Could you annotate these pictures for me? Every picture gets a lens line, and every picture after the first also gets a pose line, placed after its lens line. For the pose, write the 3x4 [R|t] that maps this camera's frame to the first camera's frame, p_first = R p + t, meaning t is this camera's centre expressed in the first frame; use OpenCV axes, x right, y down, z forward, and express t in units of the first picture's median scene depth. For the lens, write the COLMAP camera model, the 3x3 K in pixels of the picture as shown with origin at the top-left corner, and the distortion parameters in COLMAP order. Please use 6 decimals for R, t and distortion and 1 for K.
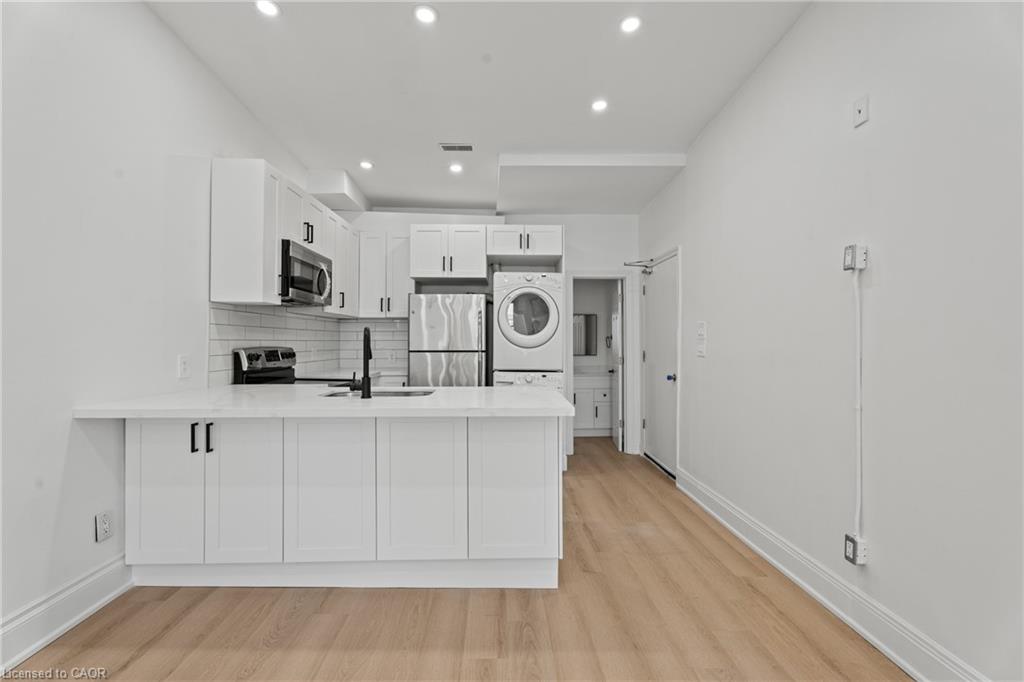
lens RADIAL K [[466.6, 0, 501.4], [0, 466.6, 338.2], [0, 0, 1]] dist [0.000716, 0.000432]
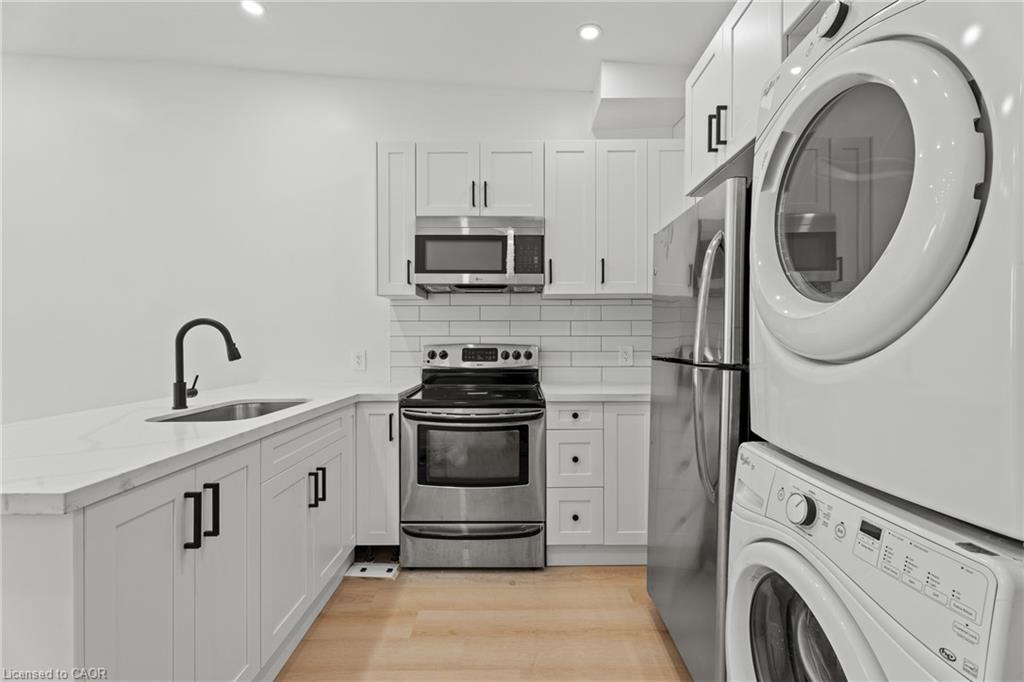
lens RADIAL K [[466.6, 0, 512.2], [0, 466.6, 341.0], [0, 0, 1]] dist [0.000716, 0.000432]
pose [[-0.032059, 0.001967, -0.999484, 0.323397], [0.008839, 0.999960, 0.001685, 0.012034], [0.999447, -0.008780, -0.032076, 1.054363]]
